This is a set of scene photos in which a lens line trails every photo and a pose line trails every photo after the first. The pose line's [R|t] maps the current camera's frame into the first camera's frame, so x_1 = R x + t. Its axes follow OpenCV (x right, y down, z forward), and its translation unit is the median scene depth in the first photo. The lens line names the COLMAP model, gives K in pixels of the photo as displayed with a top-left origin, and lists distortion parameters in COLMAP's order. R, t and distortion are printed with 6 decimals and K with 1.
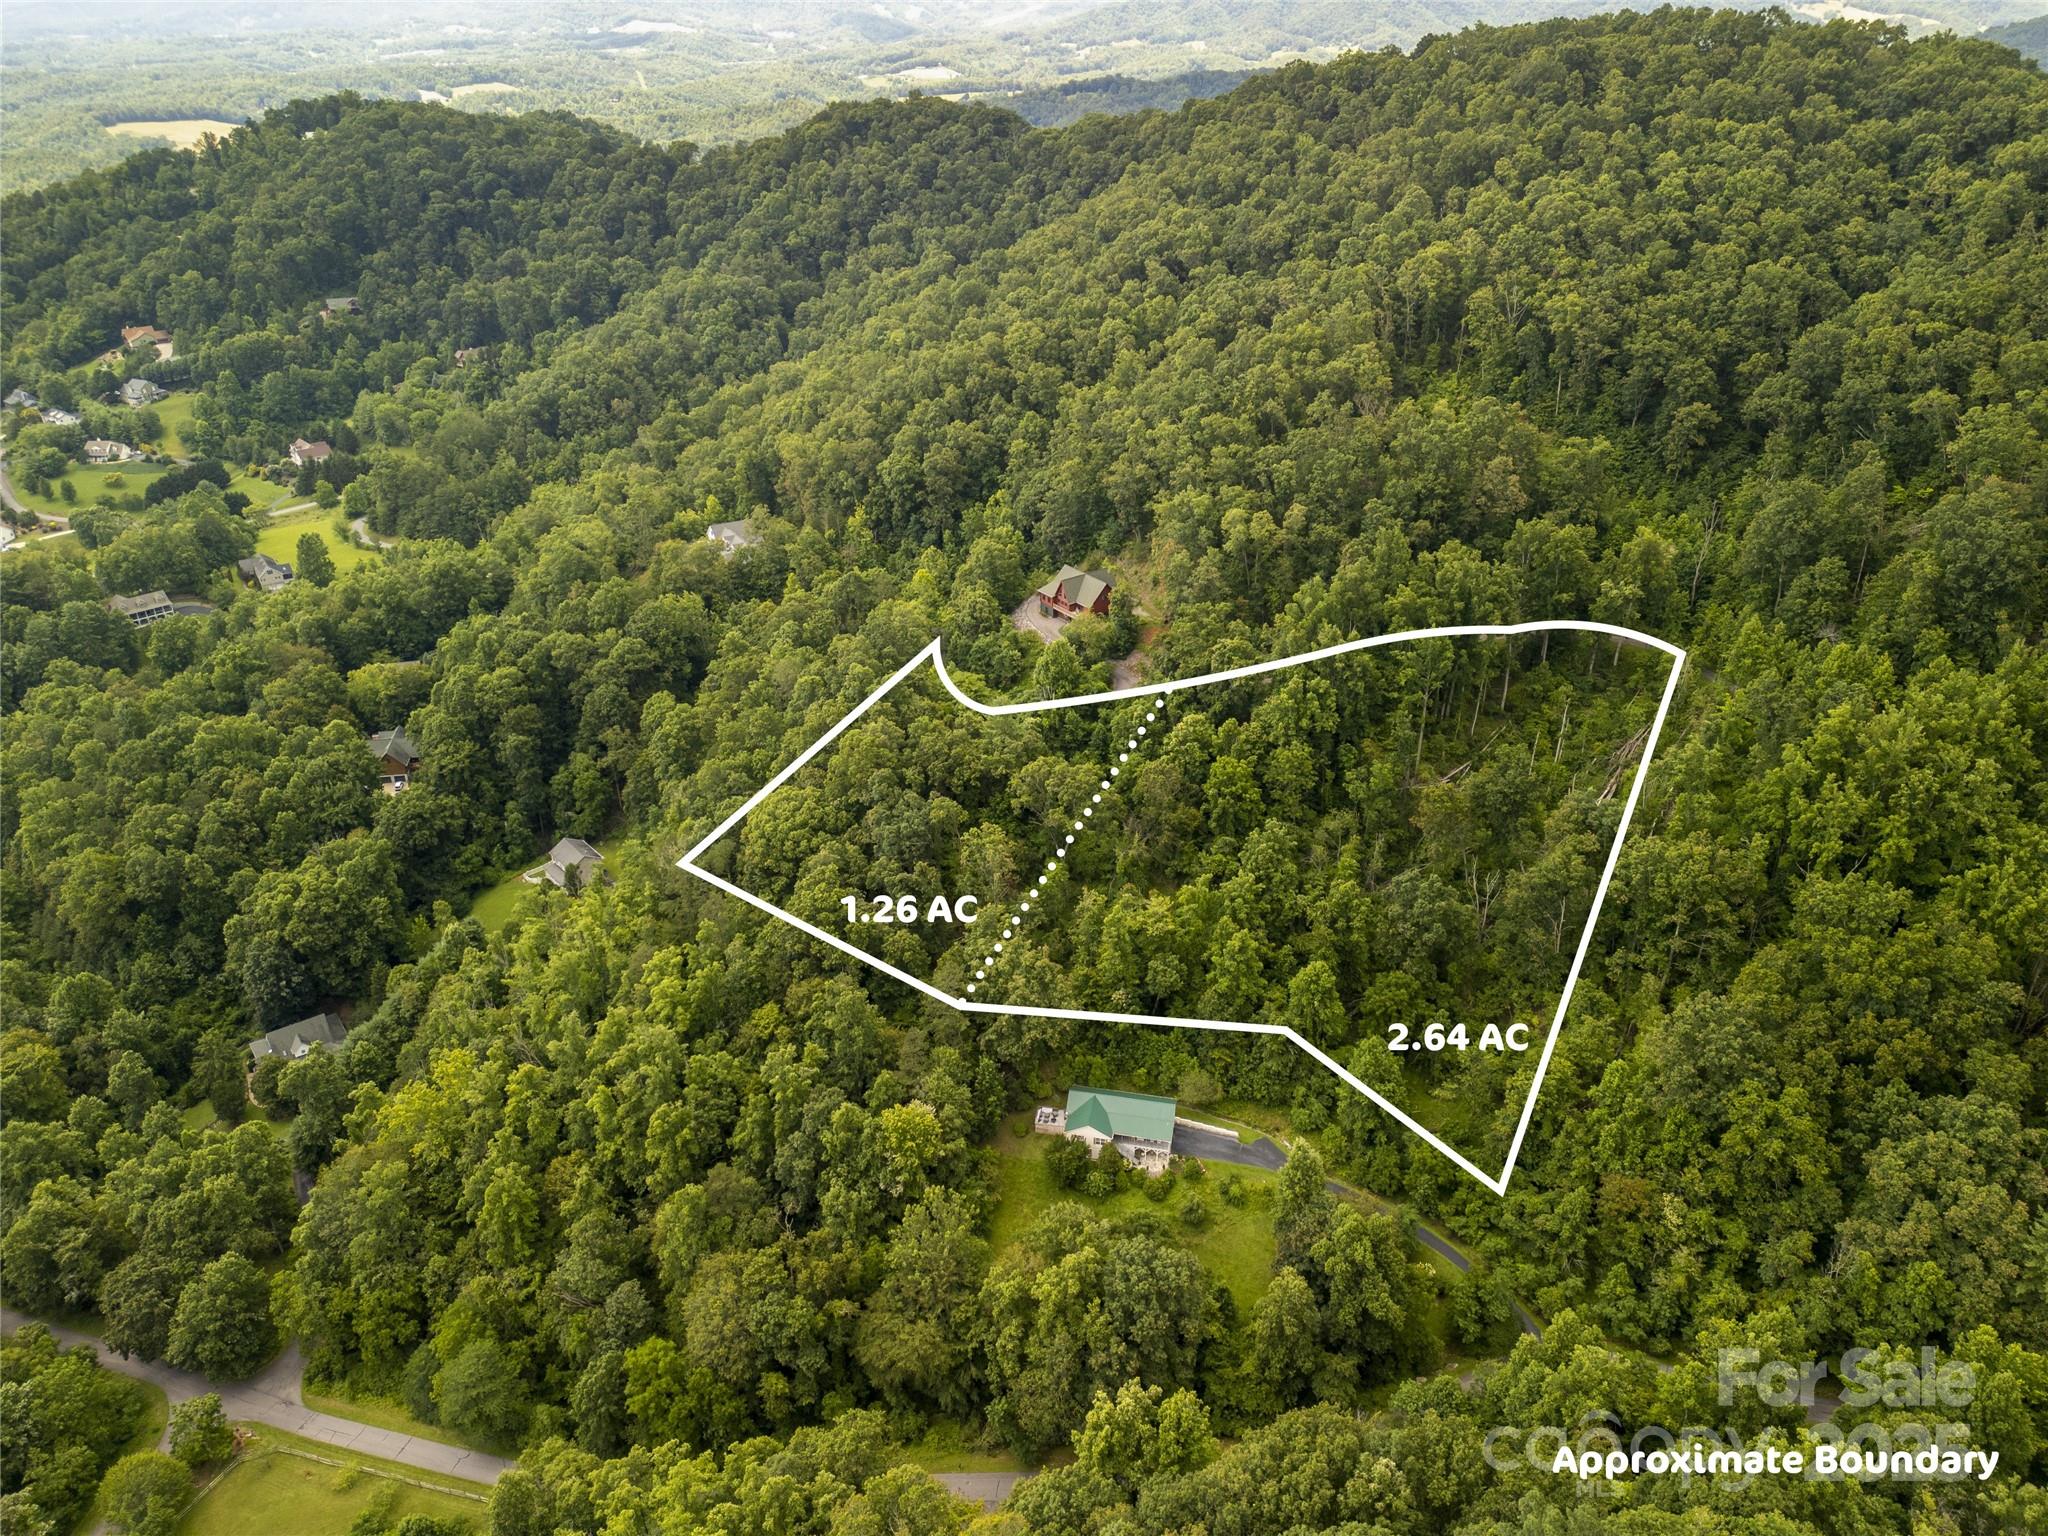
lens RADIAL K [[1436.0, 0, 1011.3], [0, 1436.0, 780.8], [0, 0, 1]] dist [0.081590, -0.085487]
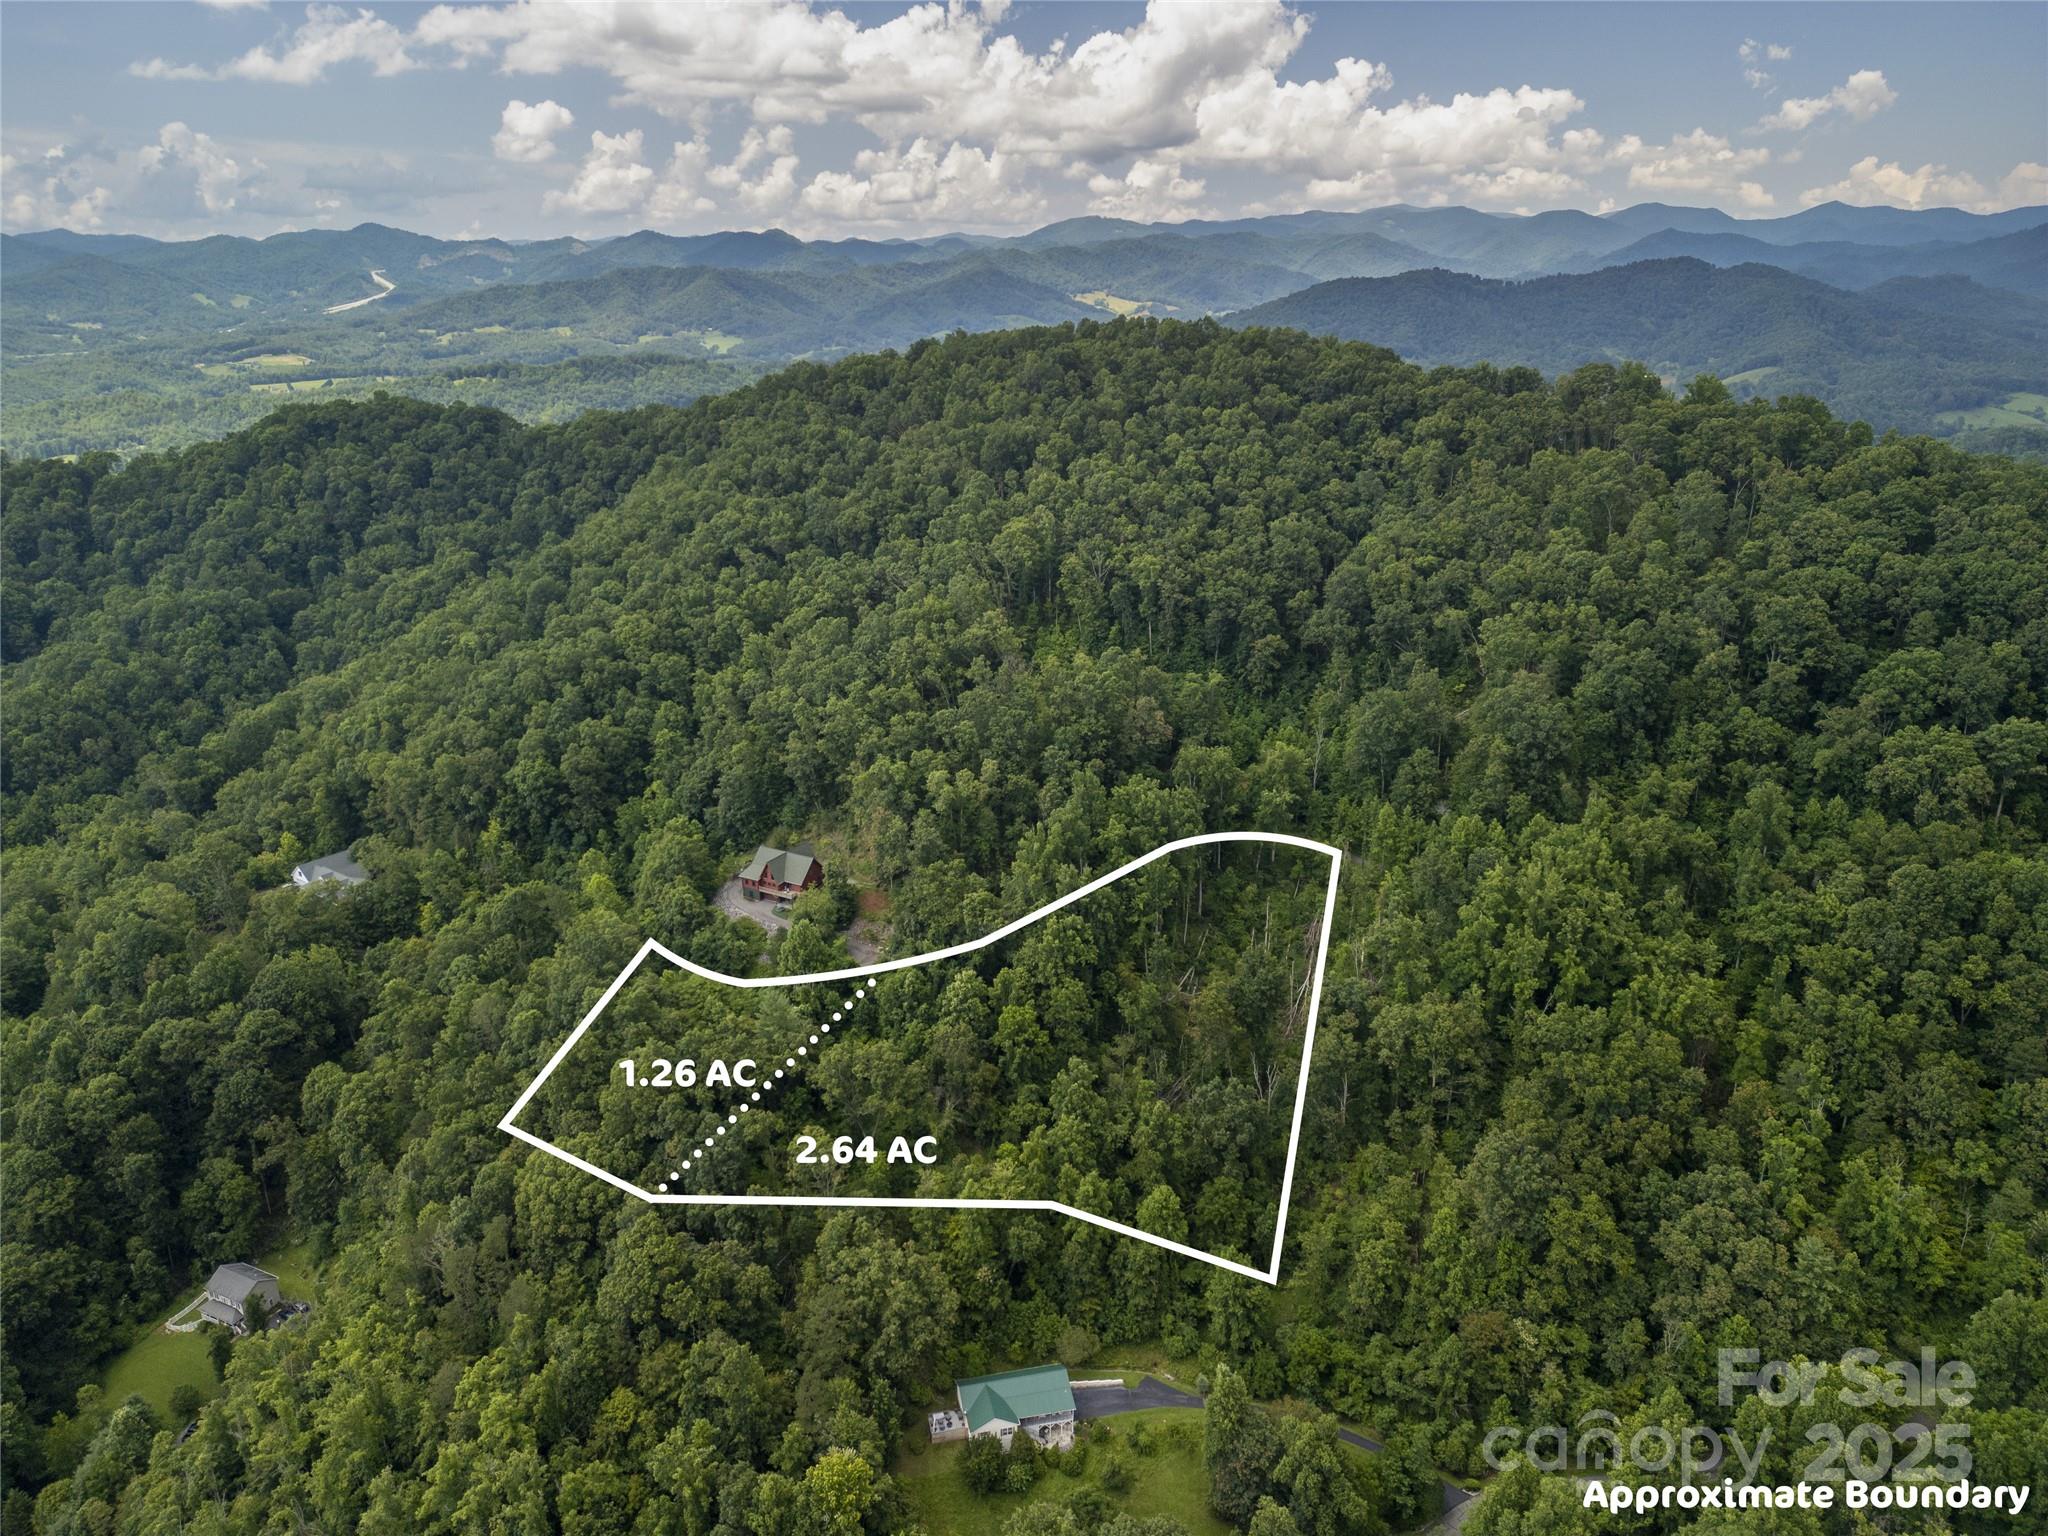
lens RADIAL K [[1436.0, 0, 1027.7], [0, 1436.0, 769.8], [0, 0, 1]] dist [0.081590, -0.085487]
pose [[0.914576, -0.135322, 0.381102, -0.172287], [0.198244, 0.971382, -0.130830, -0.036418], [-0.352492, 0.195205, 0.915229, 0.013229]]
